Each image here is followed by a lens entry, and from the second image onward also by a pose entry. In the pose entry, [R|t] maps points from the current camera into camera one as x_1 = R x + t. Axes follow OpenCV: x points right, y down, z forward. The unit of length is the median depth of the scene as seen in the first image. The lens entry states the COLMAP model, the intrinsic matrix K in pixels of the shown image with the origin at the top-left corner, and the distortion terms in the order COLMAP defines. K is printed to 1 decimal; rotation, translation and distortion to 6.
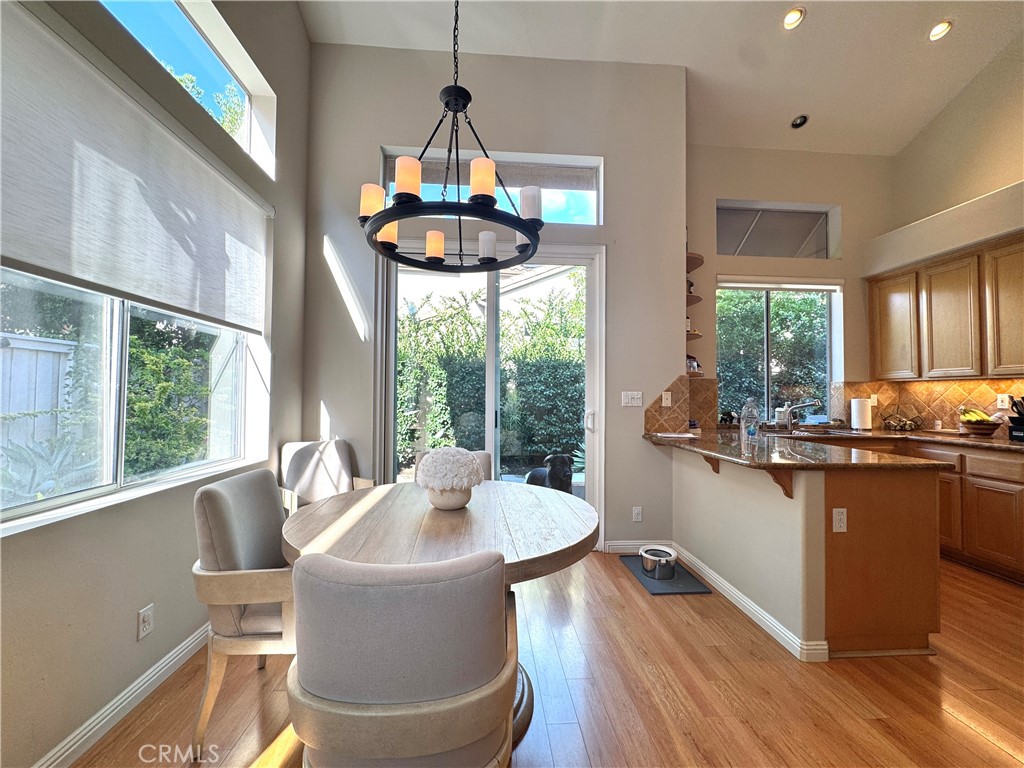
lens RADIAL K [[413.8, 0, 507.4], [0, 413.8, 382.8], [0, 0, 1]] dist [-0.014119, -0.000203]
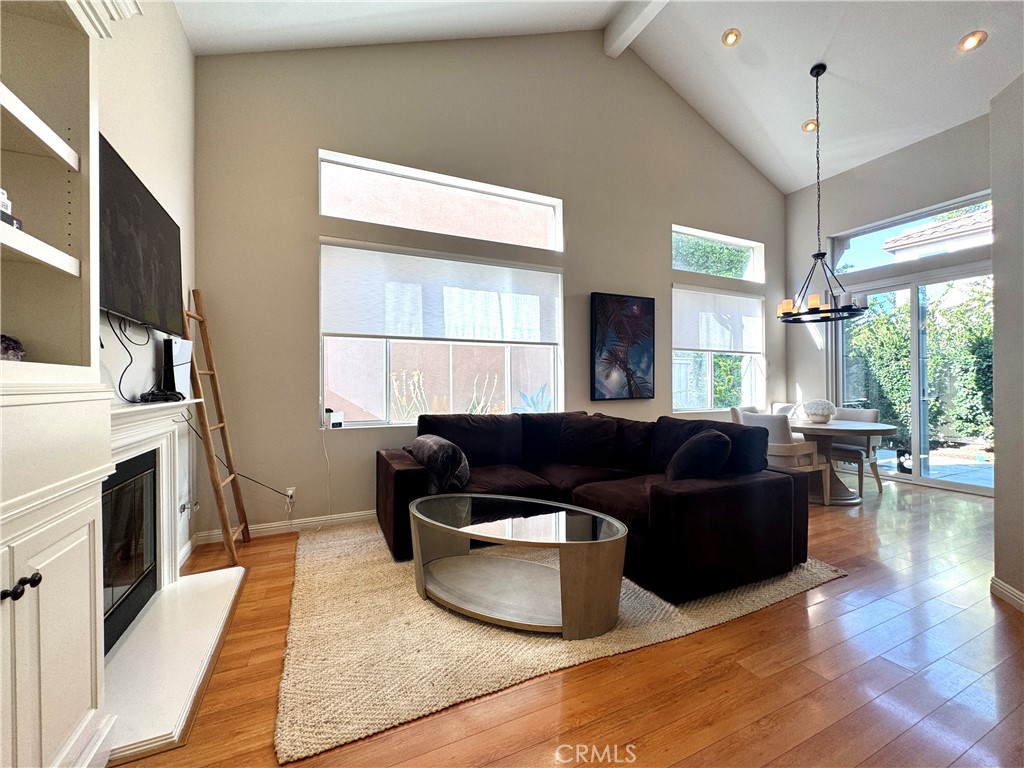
lens RADIAL K [[413.8, 0, 507.4], [0, 413.8, 382.8], [0, 0, 1]] dist [-0.014119, -0.000203]
pose [[0.350219, -0.013867, -0.936565, 0.871747], [0.034236, 0.999412, -0.001995, -0.001129], [0.936042, -0.031365, 0.350487, -0.936333]]
